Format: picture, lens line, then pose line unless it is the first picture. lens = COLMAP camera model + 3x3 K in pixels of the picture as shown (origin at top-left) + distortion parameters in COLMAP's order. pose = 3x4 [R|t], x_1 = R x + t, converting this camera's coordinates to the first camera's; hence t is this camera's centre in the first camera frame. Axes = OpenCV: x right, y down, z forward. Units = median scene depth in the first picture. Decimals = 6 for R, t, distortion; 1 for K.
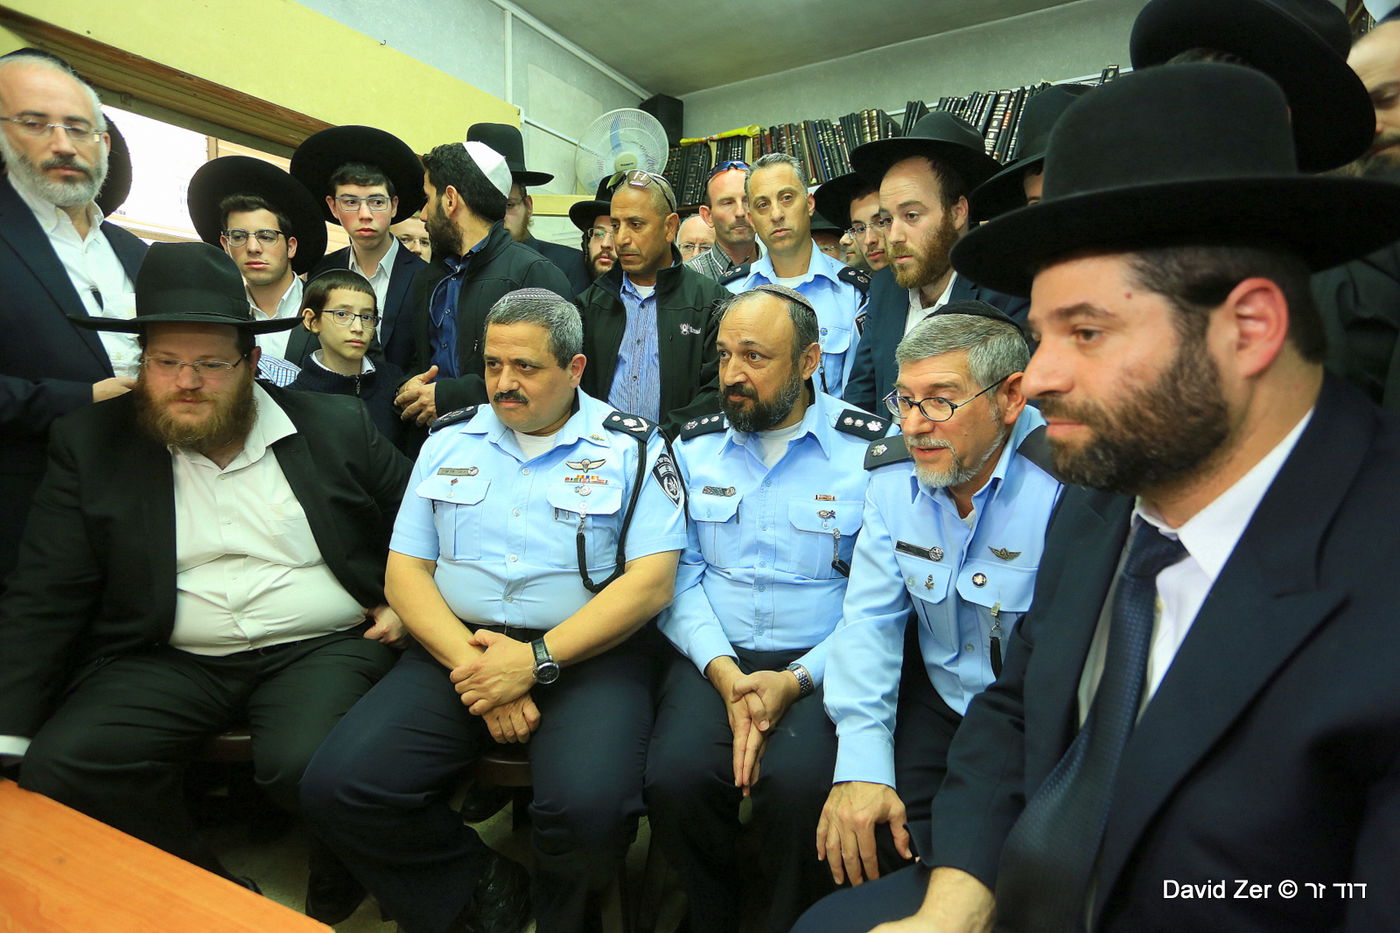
lens RADIAL K [[742.2, 0, 700.0], [0, 742.2, 466.5], [0, 0, 1]] dist [-0.024482, 0.028072]
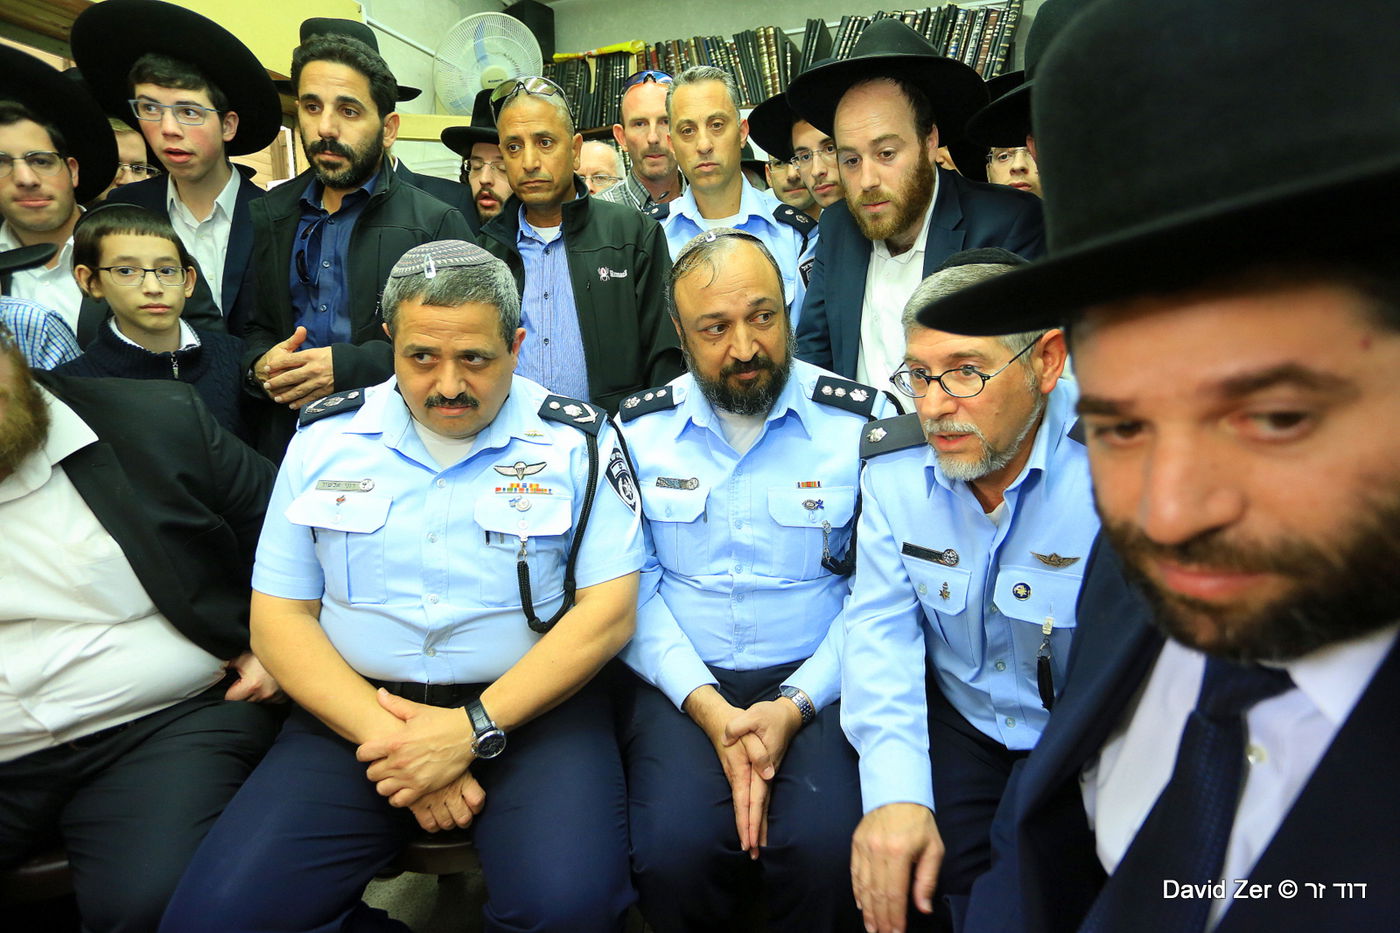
lens RADIAL K [[737.7, 0, 700.9], [0, 737.7, 462.3], [0, 0, 1]] dist [-0.027986, 0.026861]
pose [[0.982319, -0.059736, 0.177429, -0.095891], [0.045390, 0.995445, 0.083843, -0.059583], [-0.181629, -0.074307, 0.980556, 0.193229]]
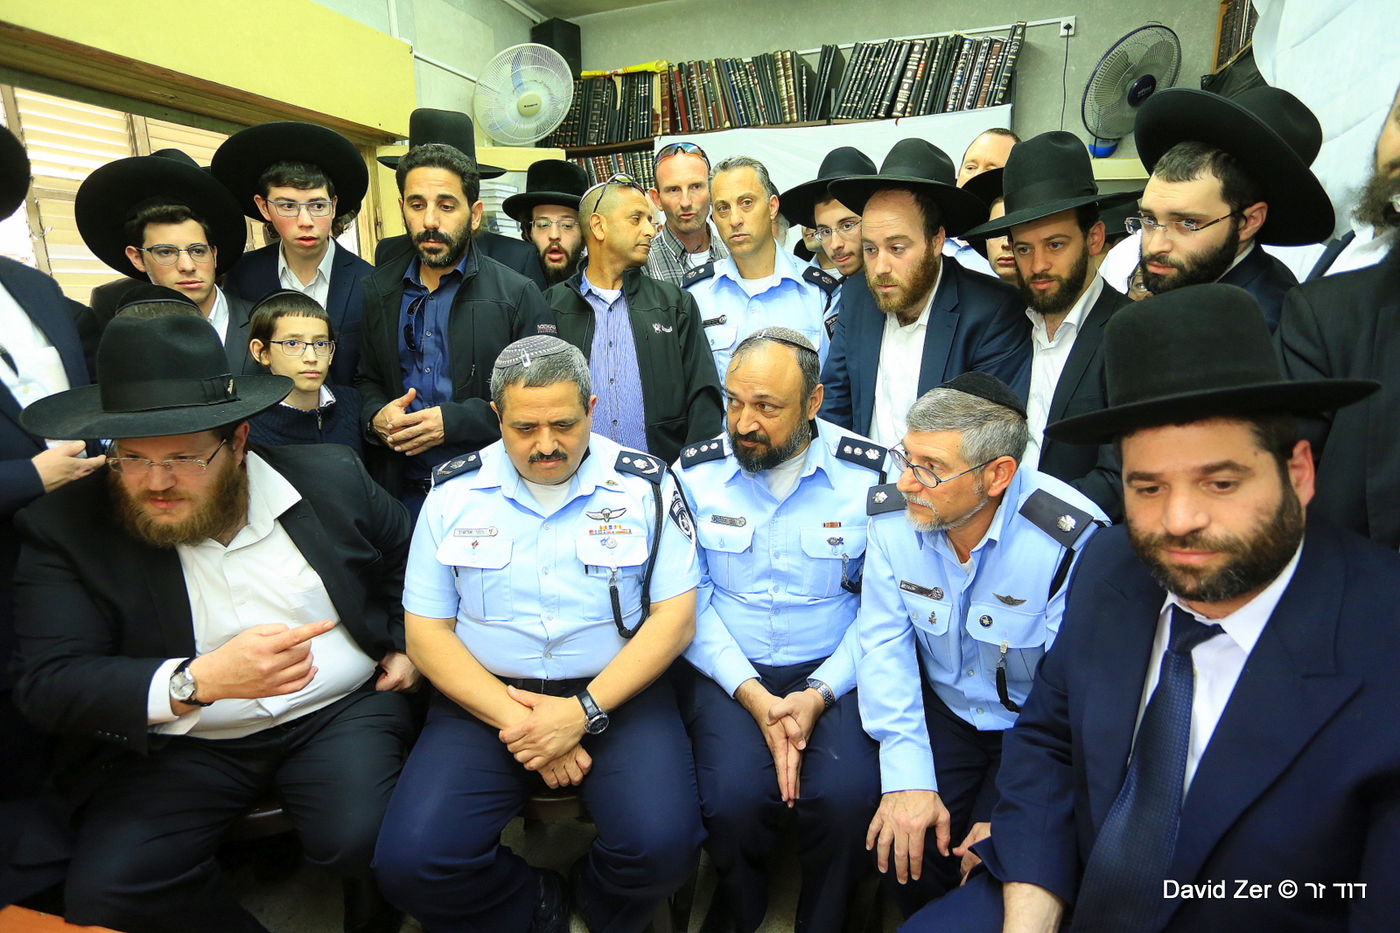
lens RADIAL K [[744.1, 0, 703.2], [0, 744.1, 465.1], [0, 0, 1]] dist [0.002098, 0.001291]
pose [[0.982190, -0.073965, 0.172721, -0.187362], [0.049419, 0.988586, 0.142320, -0.200002], [-0.181276, -0.131249, 0.974635, -0.014196]]
